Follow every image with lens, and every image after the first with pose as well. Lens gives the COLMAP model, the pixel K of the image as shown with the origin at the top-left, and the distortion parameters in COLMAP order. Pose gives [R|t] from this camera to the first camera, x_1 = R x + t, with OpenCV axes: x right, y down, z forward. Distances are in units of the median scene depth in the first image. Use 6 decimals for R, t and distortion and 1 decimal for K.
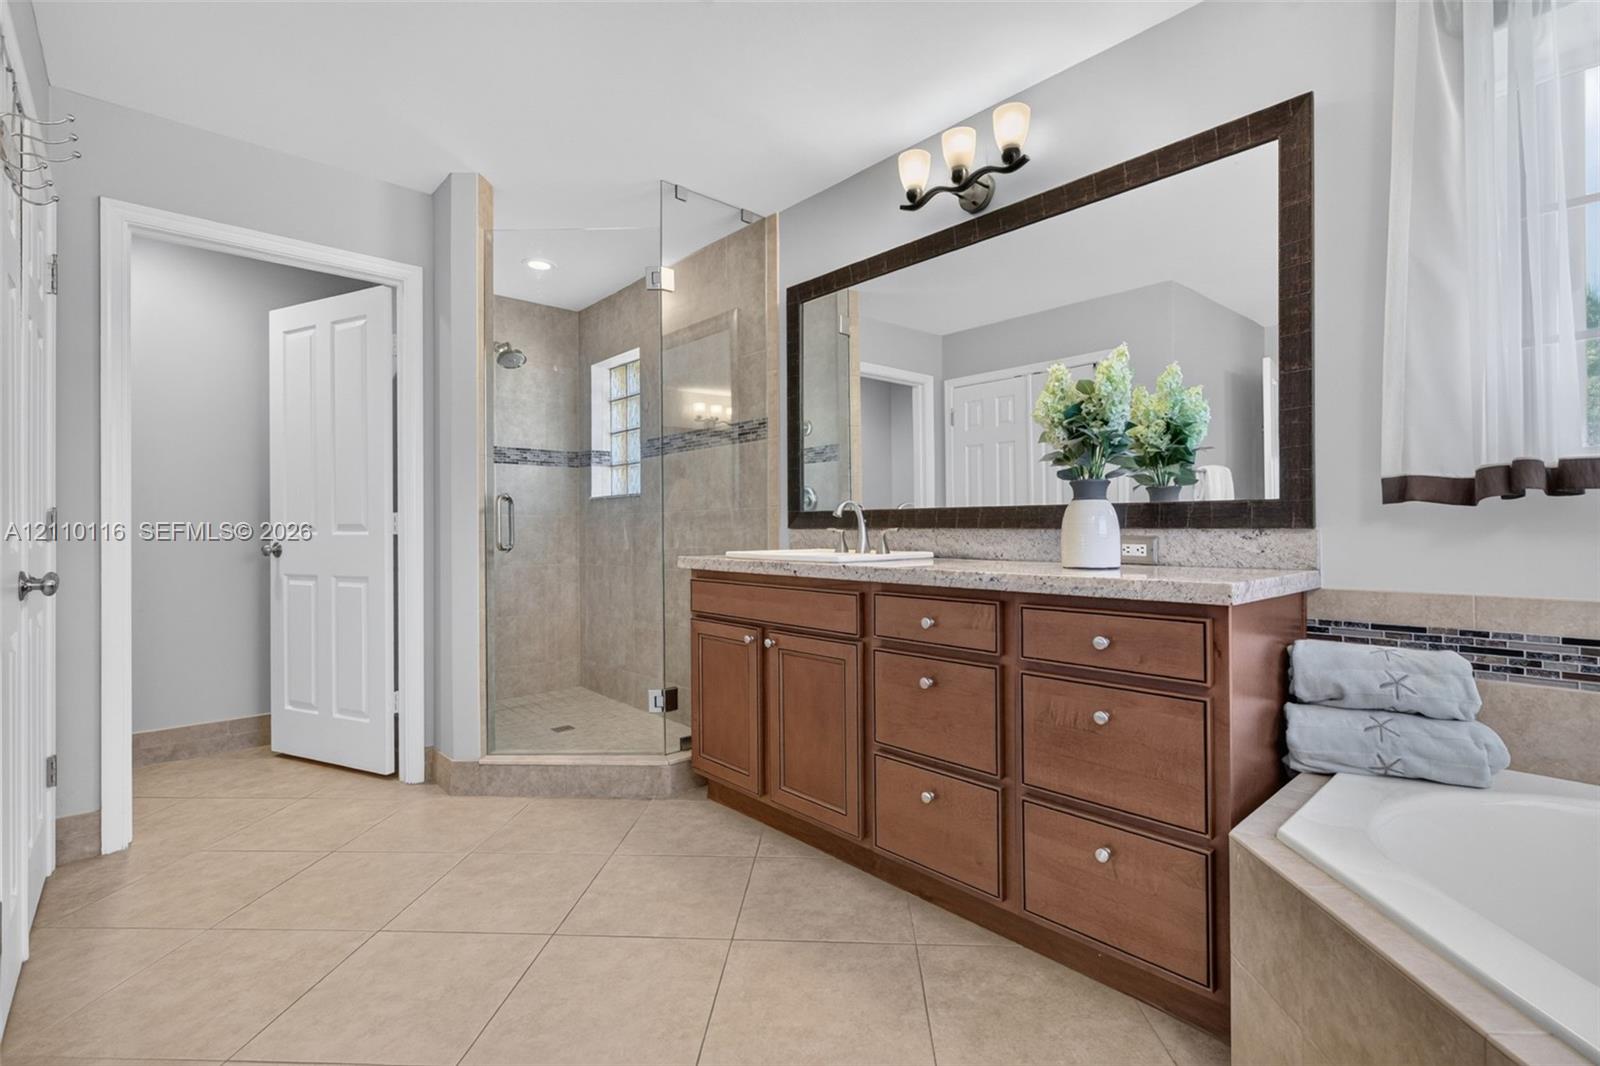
lens RADIAL K [[722.2, 0, 807.6], [0, 722.2, 528.7], [0, 0, 1]] dist [-0.000477, 0.000041]
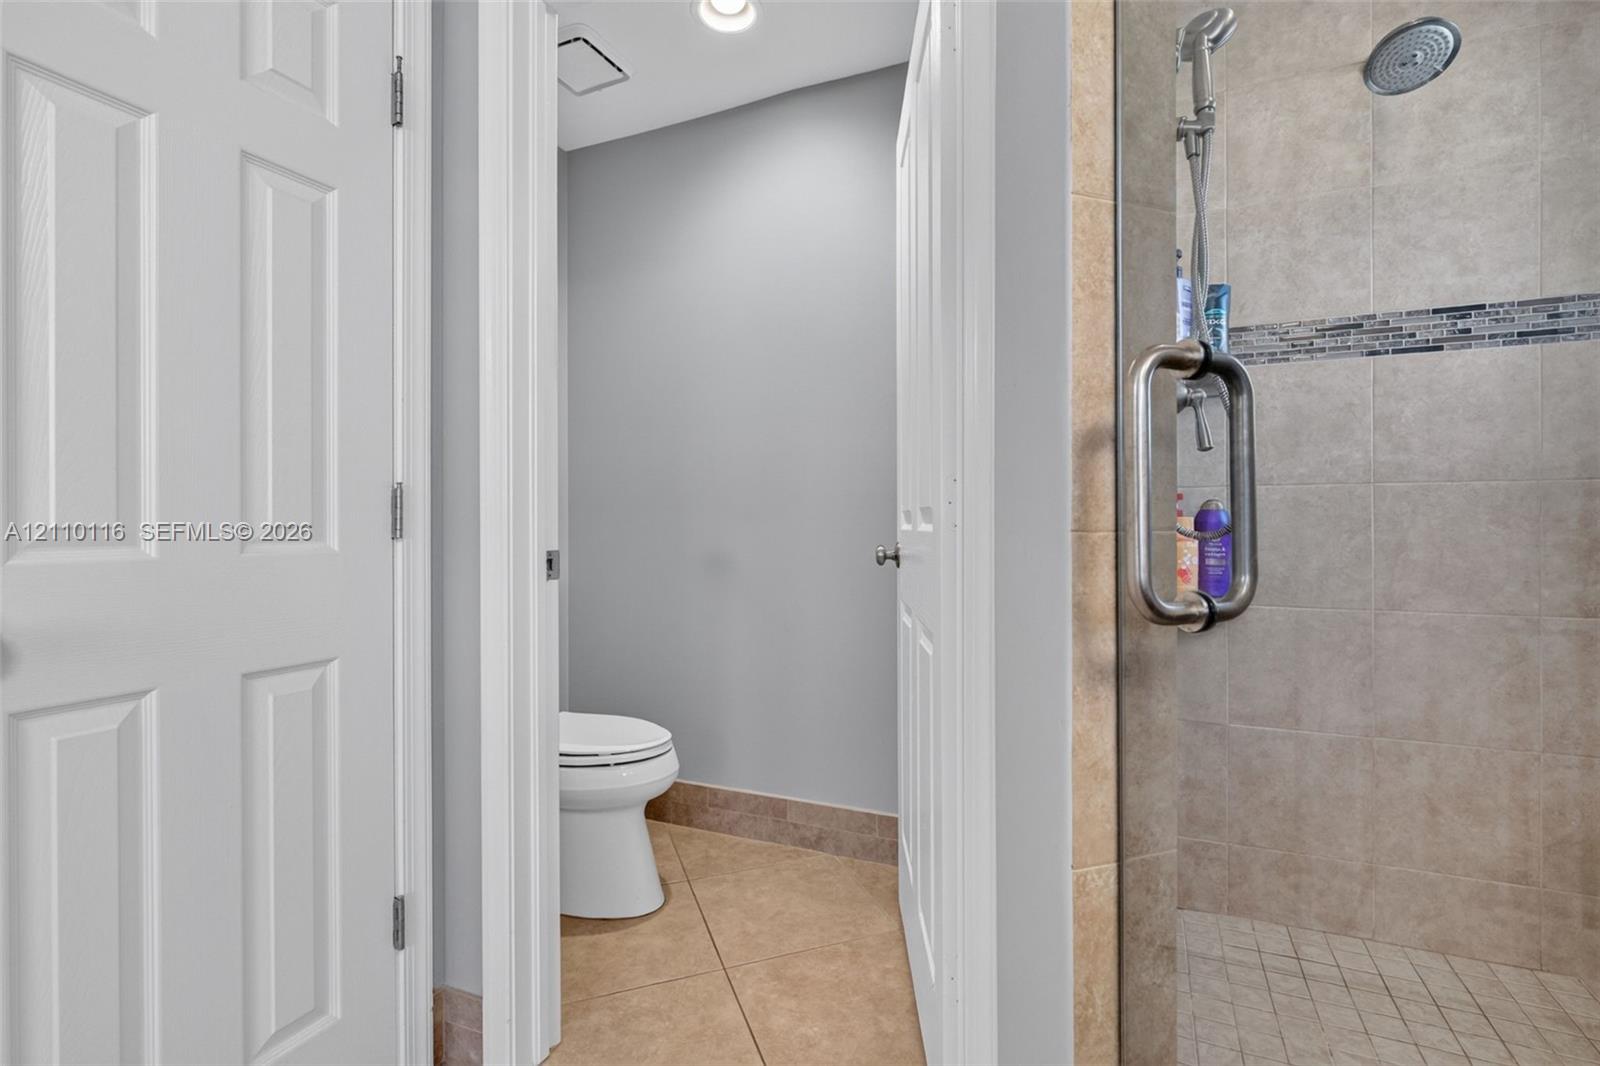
lens RADIAL K [[722.2, 0, 807.6], [0, 722.2, 528.7], [0, 0, 1]] dist [-0.000477, 0.000041]
pose [[0.395453, 0.007279, -0.918457, -0.181225], [0.002626, 0.999956, 0.009056, 0.001216], [0.918483, -0.005993, 0.395416, 0.540084]]
